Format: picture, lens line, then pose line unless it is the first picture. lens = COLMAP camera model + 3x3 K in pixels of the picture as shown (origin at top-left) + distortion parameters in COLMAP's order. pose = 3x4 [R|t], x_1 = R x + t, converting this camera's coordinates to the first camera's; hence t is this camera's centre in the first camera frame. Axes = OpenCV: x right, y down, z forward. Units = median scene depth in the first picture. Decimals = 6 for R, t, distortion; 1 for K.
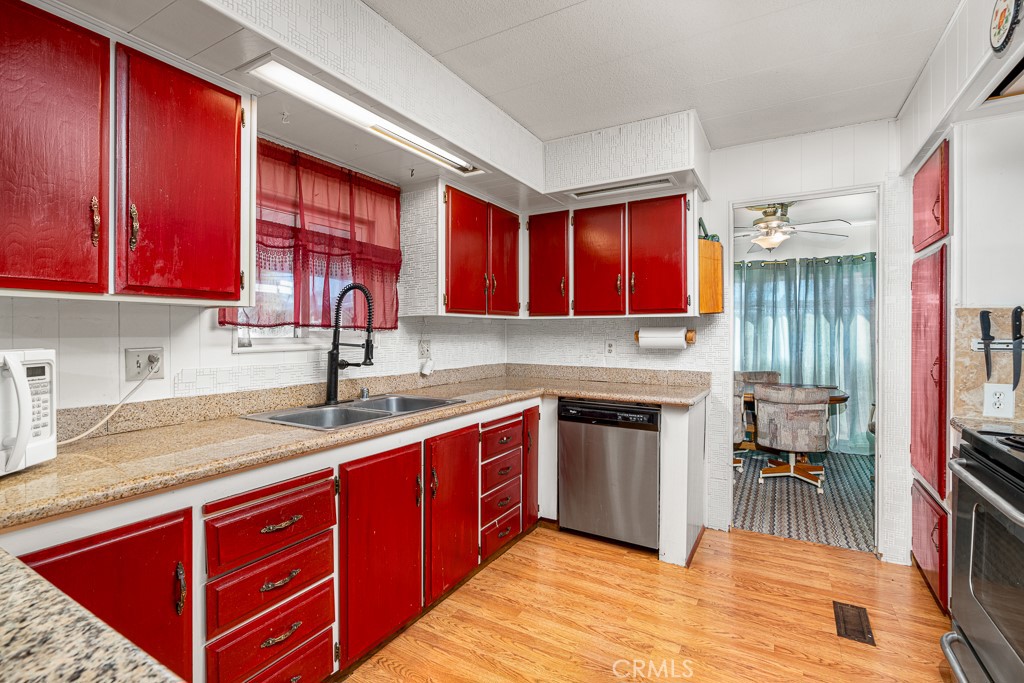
lens RADIAL K [[468.9, 0, 513.8], [0, 468.9, 330.5], [0, 0, 1]] dist [-0.004600, -0.000158]
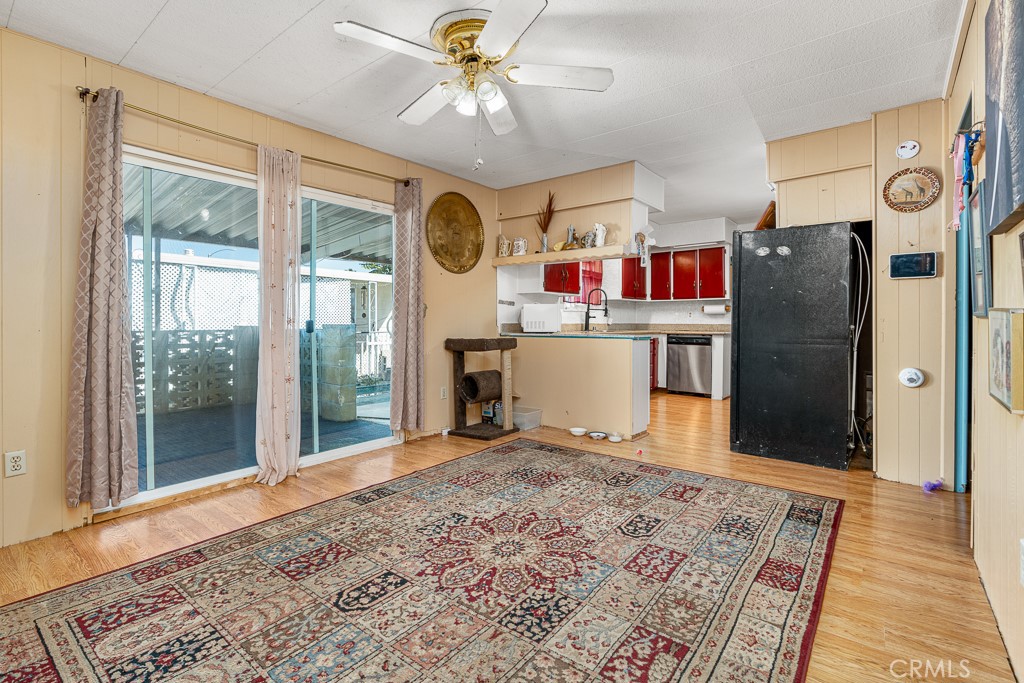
lens RADIAL K [[468.9, 0, 513.8], [0, 468.9, 330.5], [0, 0, 1]] dist [-0.004600, -0.000158]
pose [[0.989667, 0.000853, -0.143386, -0.330518], [0.001782, 0.999832, 0.018248, 0.080590], [0.143377, -0.018315, 0.989499, -1.435693]]
